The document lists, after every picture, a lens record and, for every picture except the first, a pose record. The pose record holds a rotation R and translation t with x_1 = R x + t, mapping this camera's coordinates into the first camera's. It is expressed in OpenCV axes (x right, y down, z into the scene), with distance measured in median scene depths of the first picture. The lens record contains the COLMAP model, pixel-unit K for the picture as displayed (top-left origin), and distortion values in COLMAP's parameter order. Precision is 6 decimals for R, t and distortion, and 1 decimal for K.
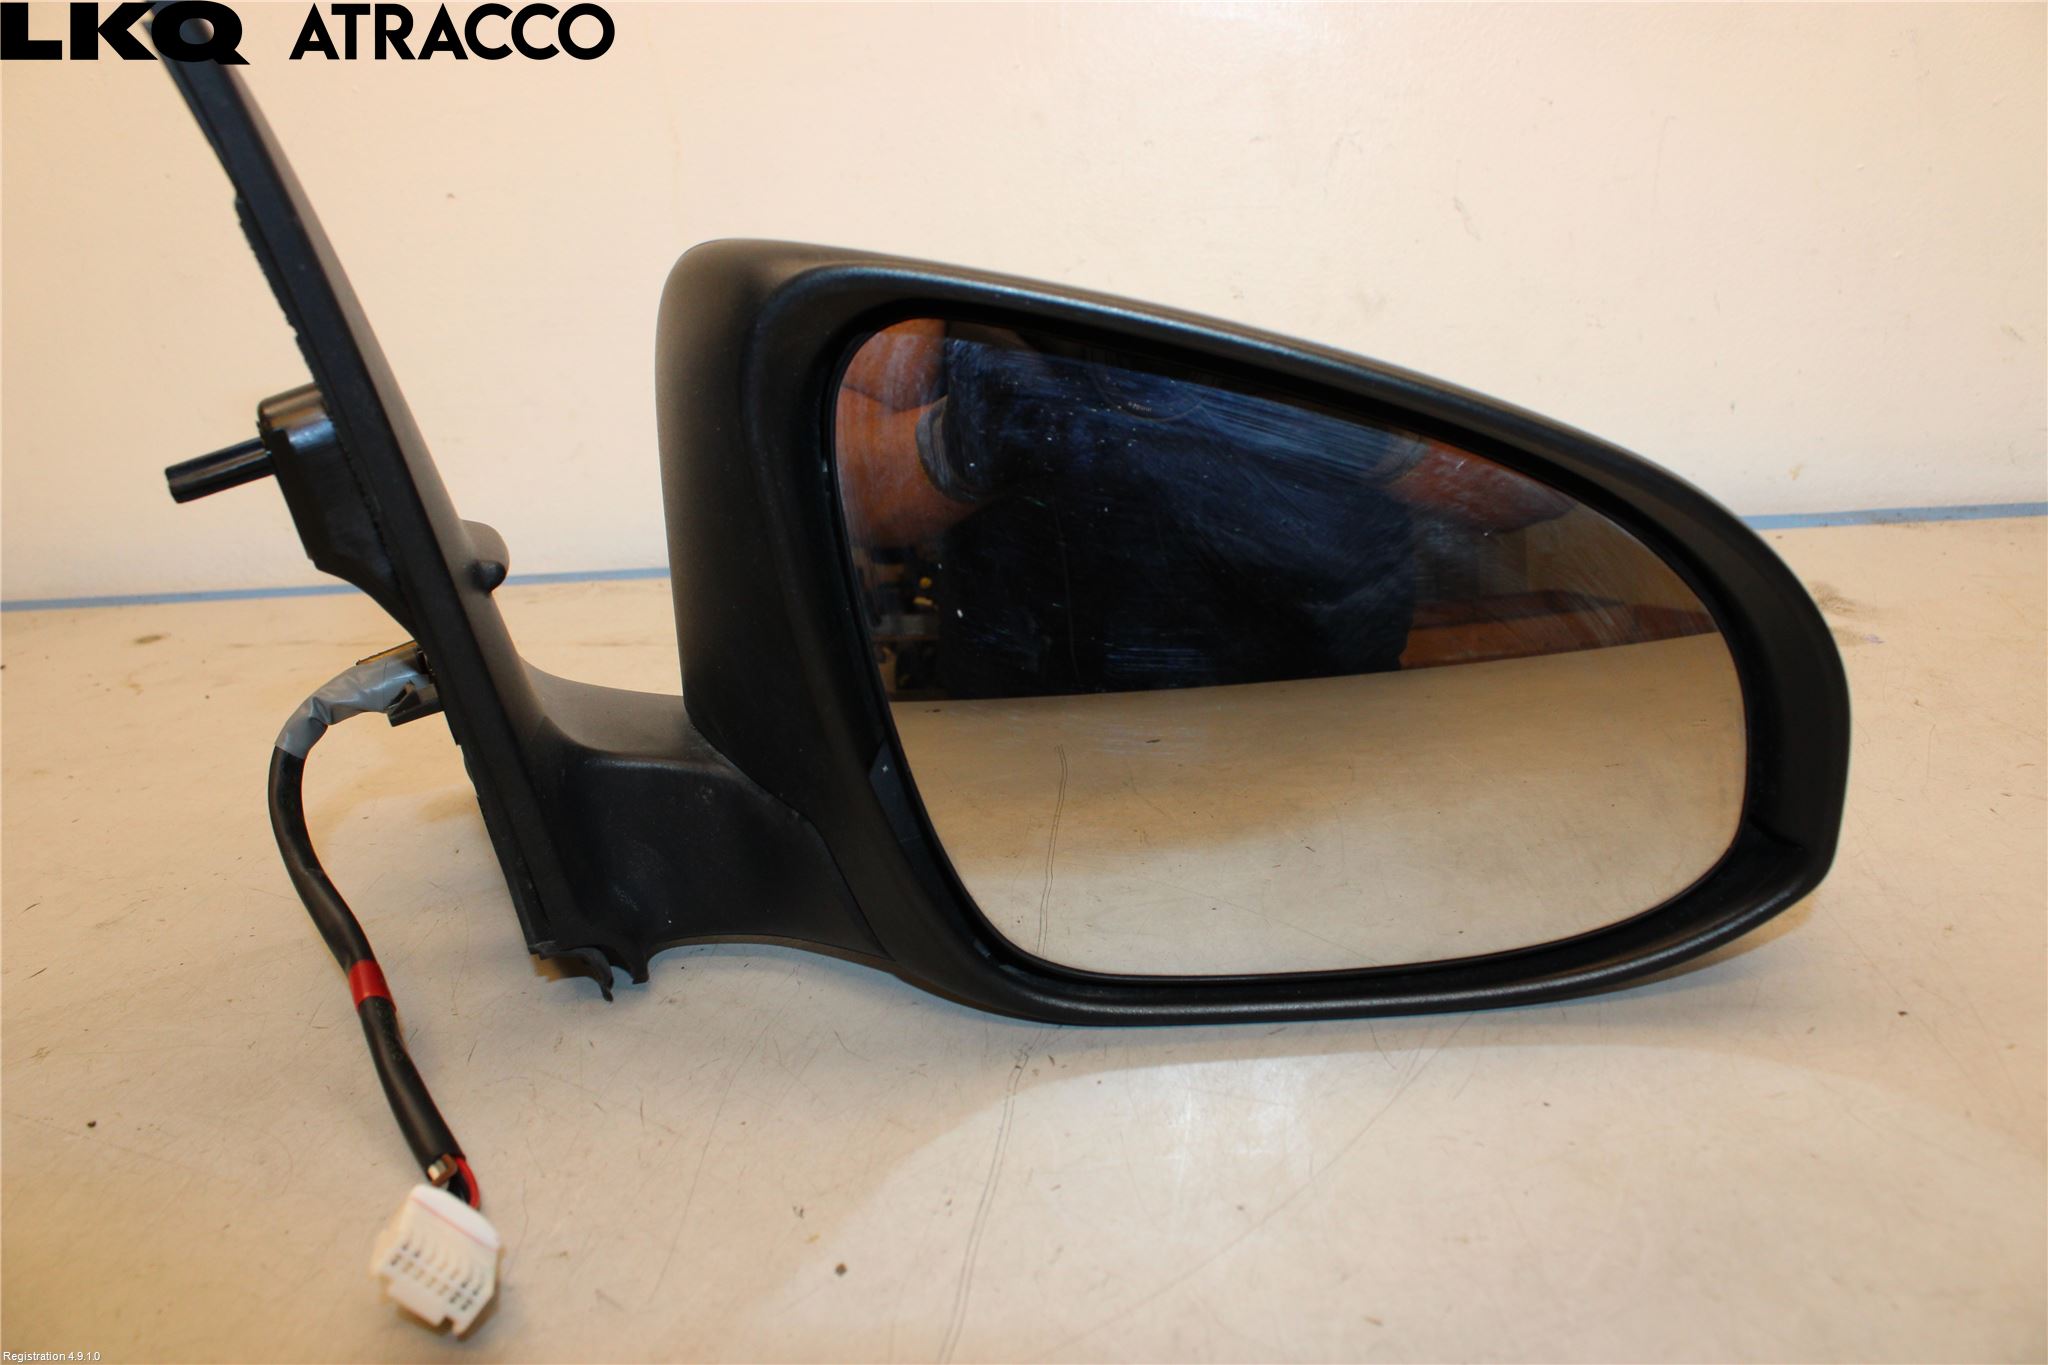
lens RADIAL K [[1674.5, 0, 1021.6], [0, 1674.5, 692.8], [0, 0, 1]] dist [-0.152655, 0.105492]
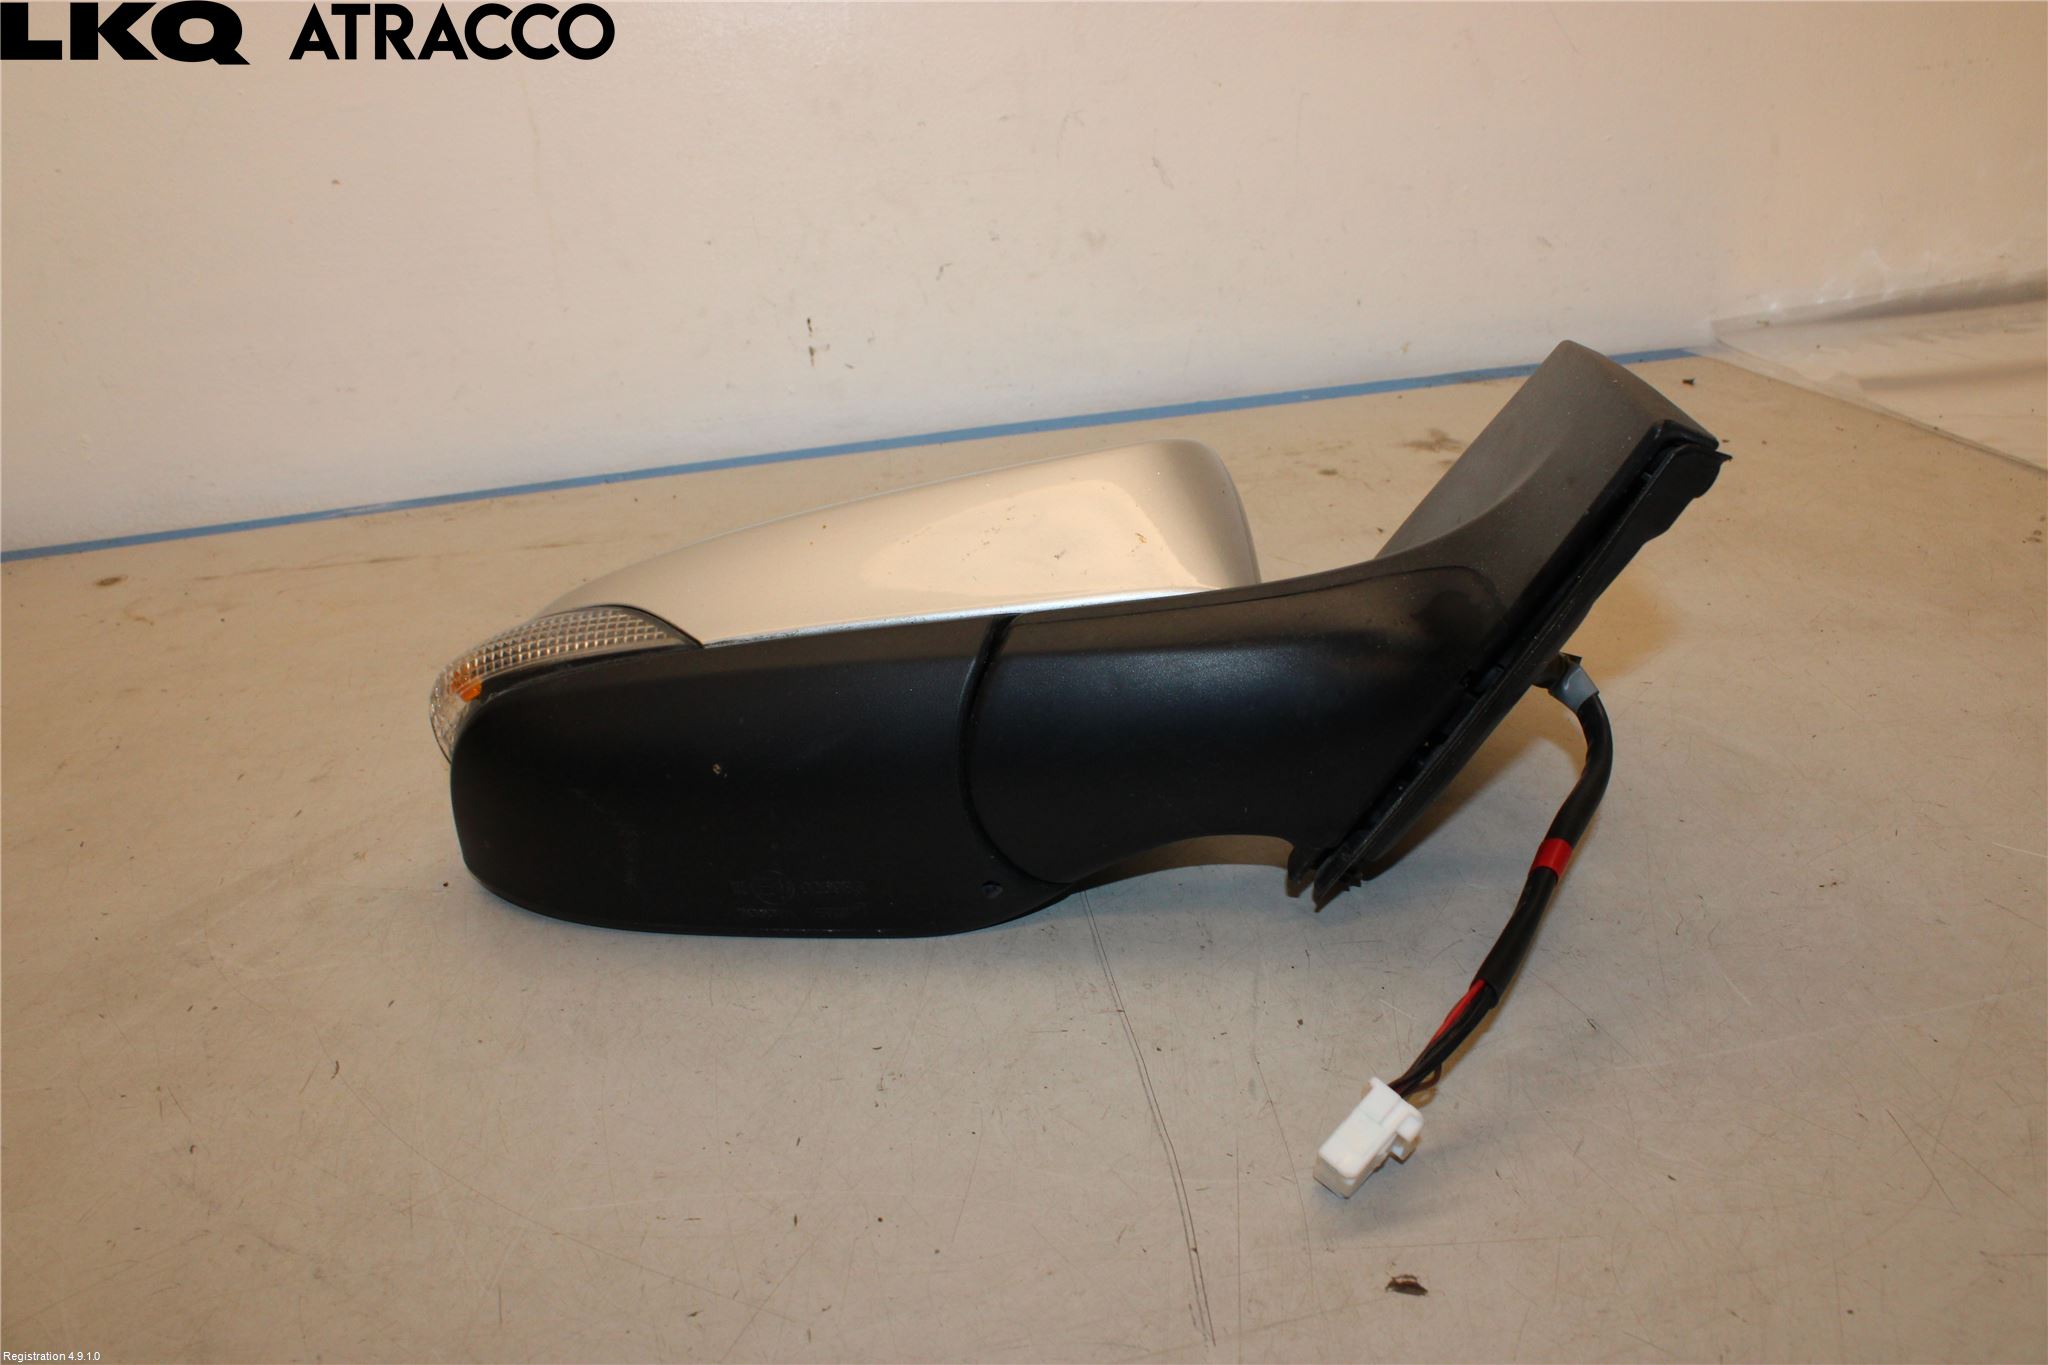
lens RADIAL K [[1674.5, 0, 1030.2], [0, 1674.5, 695.9], [0, 0, 1]] dist [-0.152655, 0.105492]
pose [[0.964562, -0.107373, 0.241021, -0.207292], [0.088408, 0.992172, 0.088198, 0.005303], [-0.248604, -0.063765, 0.966504, -0.306126]]
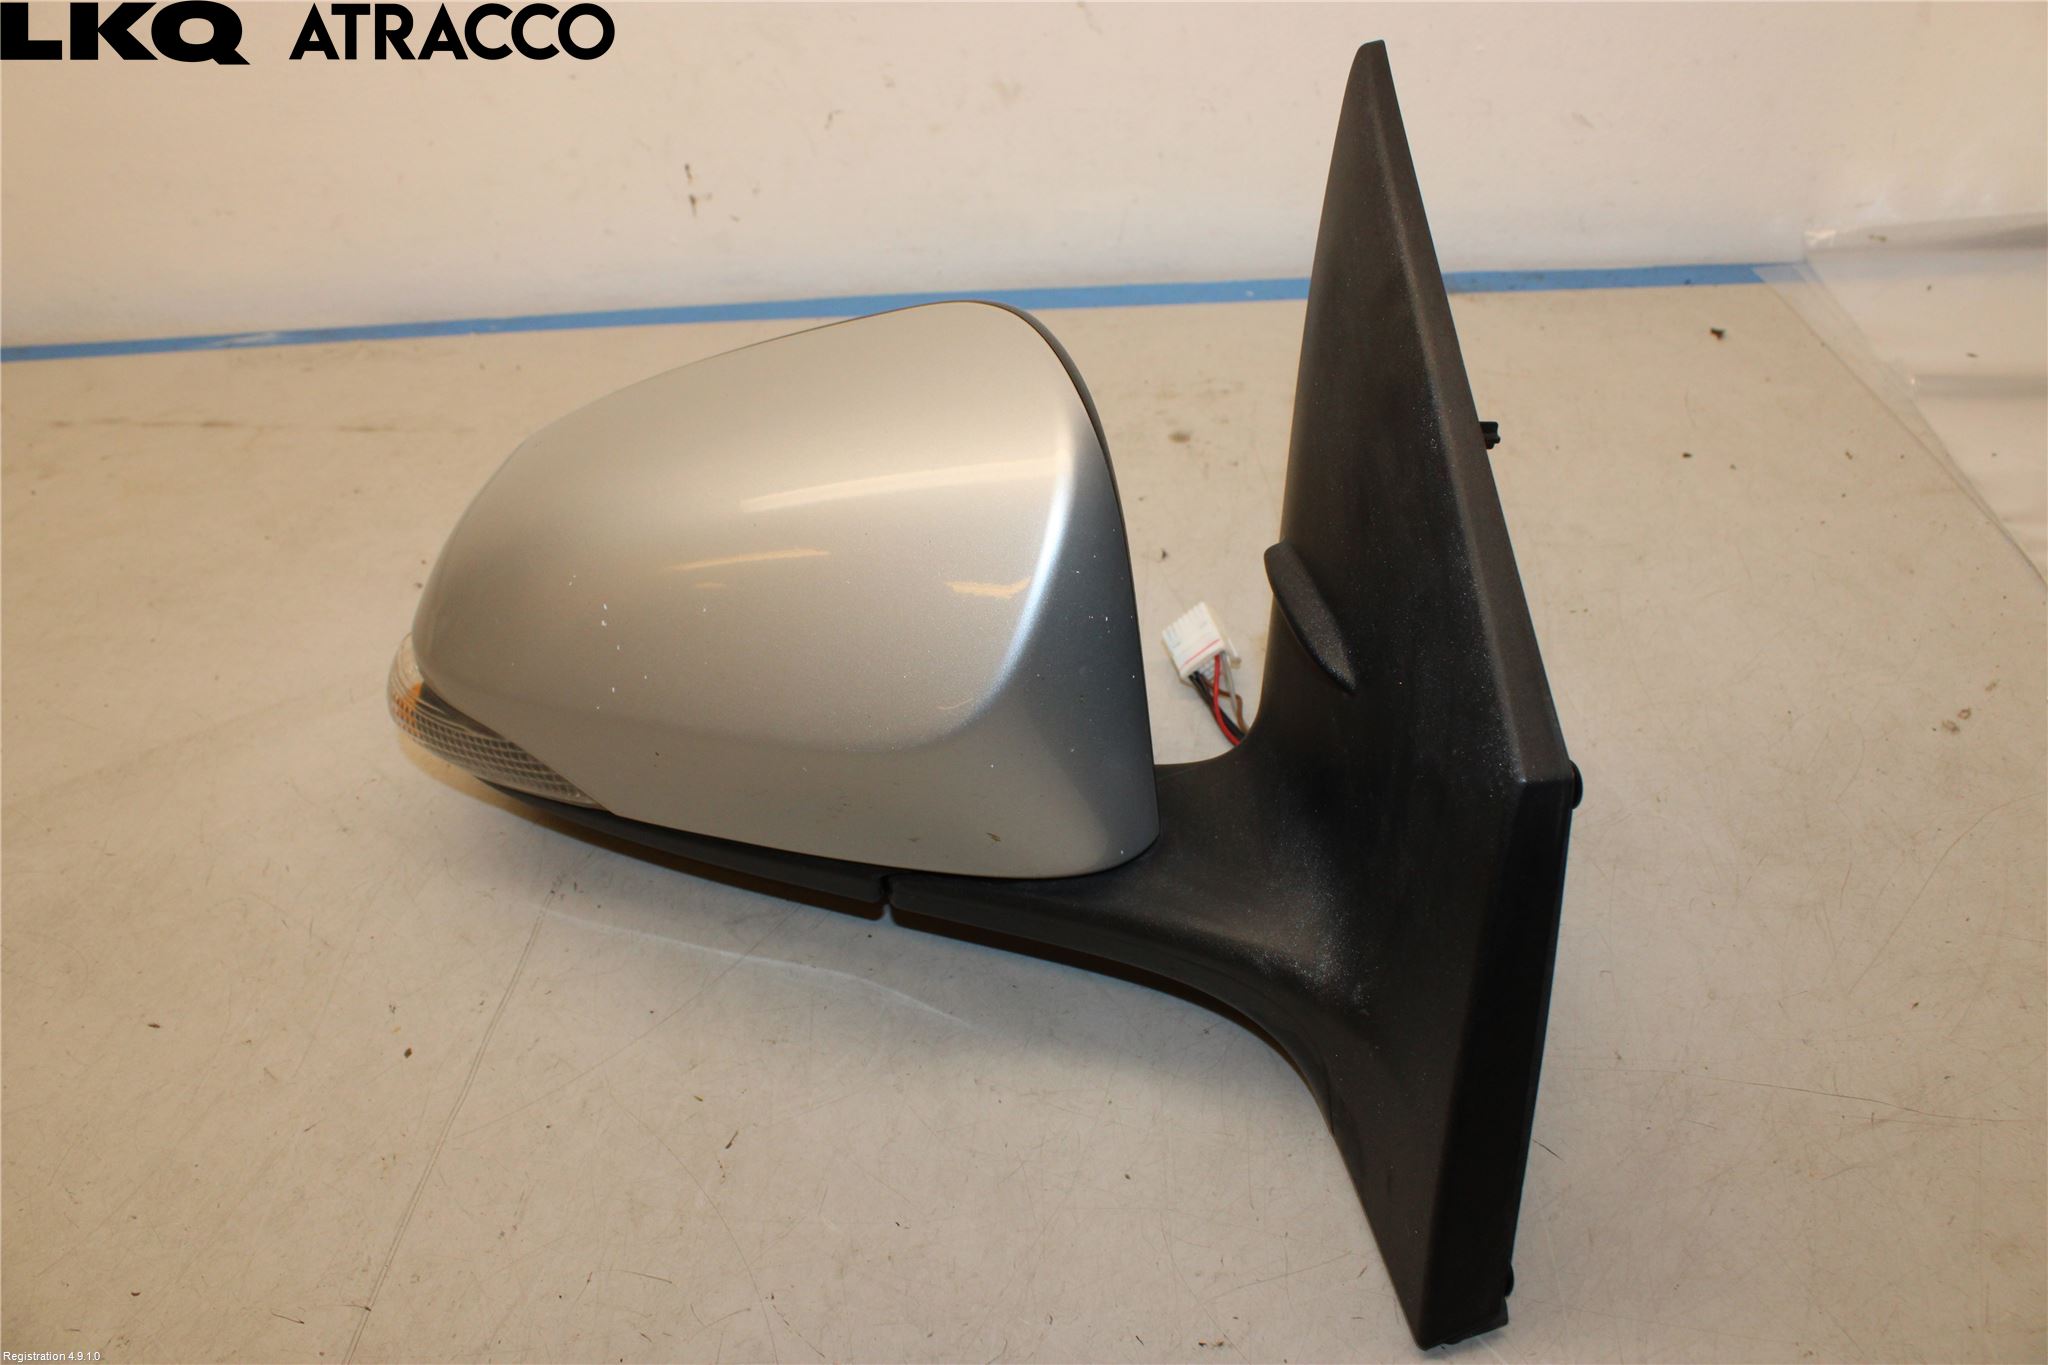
lens RADIAL K [[1674.5, 0, 1030.8], [0, 1674.5, 682.5], [0, 0, 1]] dist [-0.152655, 0.105492]
pose [[0.999631, -0.022698, 0.014896, 0.211516], [0.016926, 0.950012, 0.311755, -0.212178], [-0.021227, -0.311388, 0.950046, -0.189585]]
